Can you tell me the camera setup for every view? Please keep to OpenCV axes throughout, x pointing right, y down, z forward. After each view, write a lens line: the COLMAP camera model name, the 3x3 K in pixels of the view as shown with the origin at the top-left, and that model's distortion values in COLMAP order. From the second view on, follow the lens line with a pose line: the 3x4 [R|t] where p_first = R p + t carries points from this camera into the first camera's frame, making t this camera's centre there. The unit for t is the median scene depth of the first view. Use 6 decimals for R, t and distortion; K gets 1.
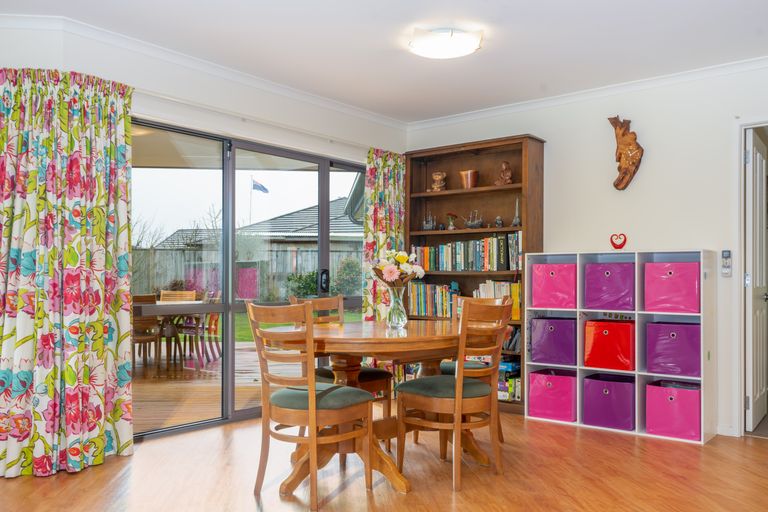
lens RADIAL K [[640.0, 0, 372.9], [0, 640.0, 274.3], [0, 0, 1]] dist [0.003937, -0.000621]
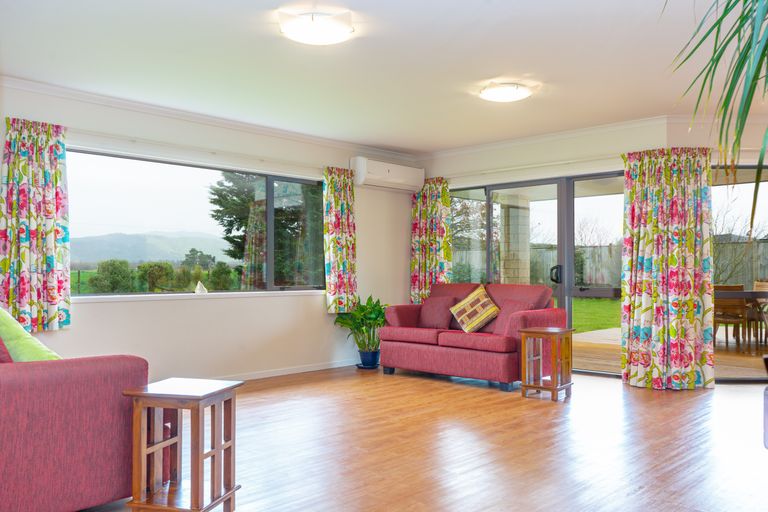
lens RADIAL K [[640.0, 0, 385.8], [0, 640.0, 269.0], [0, 0, 1]] dist [0.003937, -0.000621]
pose [[0.644879, -0.006807, -0.764254, 0.311622], [0.009691, 0.999953, -0.000729, -0.011304], [0.764223, -0.006936, 0.644915, -0.626747]]
